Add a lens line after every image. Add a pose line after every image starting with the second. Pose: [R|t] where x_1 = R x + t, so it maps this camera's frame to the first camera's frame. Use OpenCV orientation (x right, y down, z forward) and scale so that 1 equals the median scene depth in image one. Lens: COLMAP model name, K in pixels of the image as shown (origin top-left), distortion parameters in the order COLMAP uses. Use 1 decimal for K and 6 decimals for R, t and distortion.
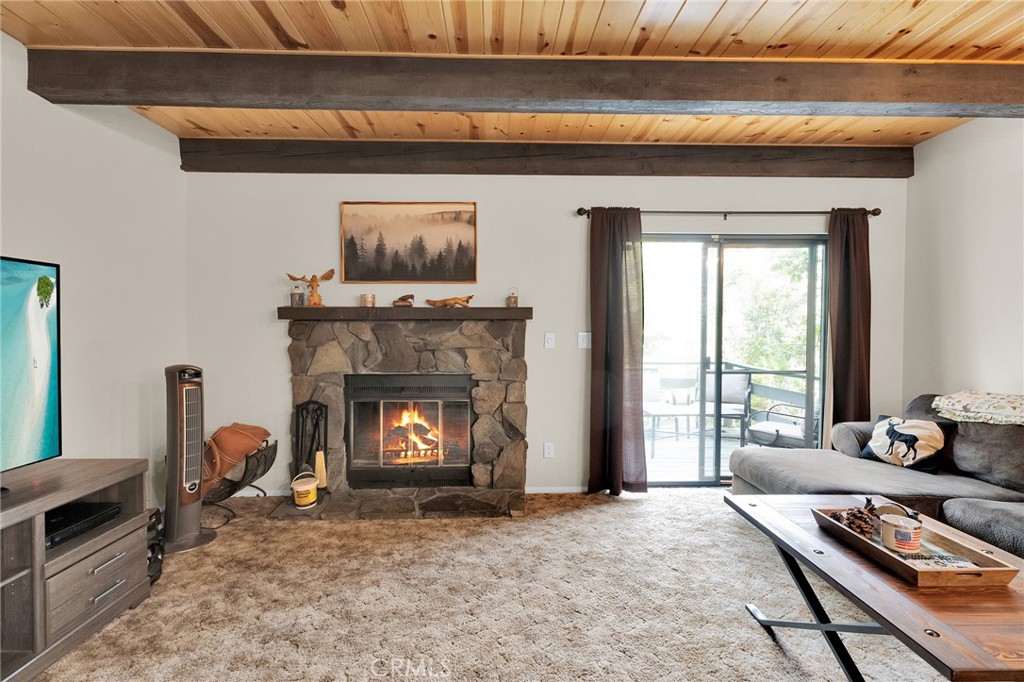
lens RADIAL K [[450.0, 0, 491.3], [0, 450.0, 339.3], [0, 0, 1]] dist [-0.000887, -0.000185]
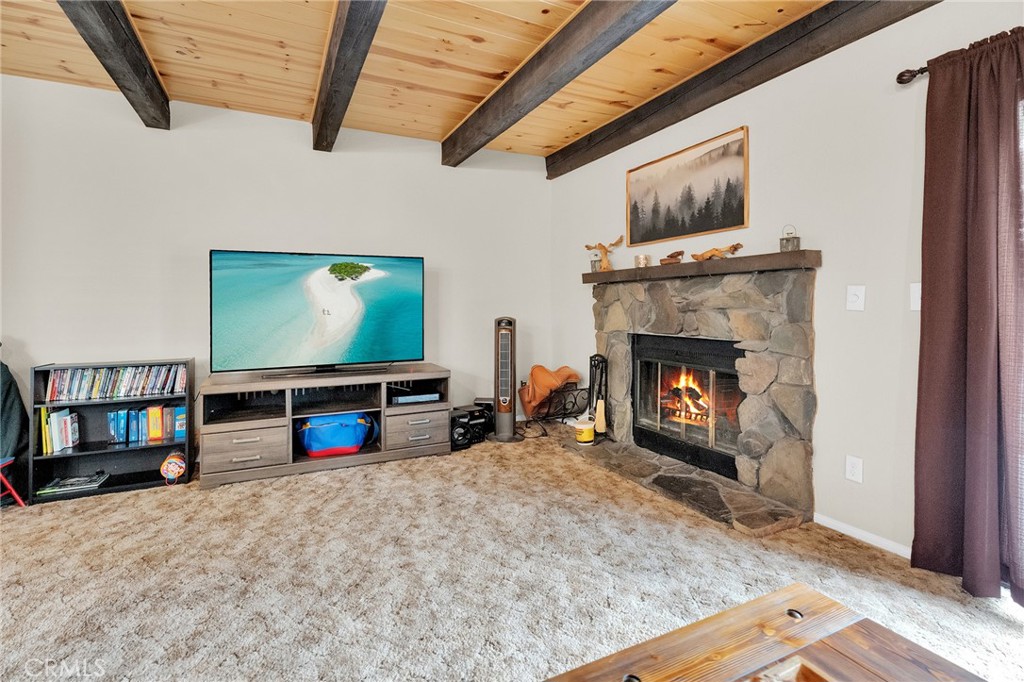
lens RADIAL K [[449.7, 0, 510.3], [0, 449.7, 301.5], [0, 0, 1]] dist [0.000890, 0.000233]
pose [[0.441951, -0.010025, -0.896983, 0.596944], [-0.006505, 0.999875, -0.014381, 0.024778], [0.897015, 0.012190, 0.441831, 0.337835]]
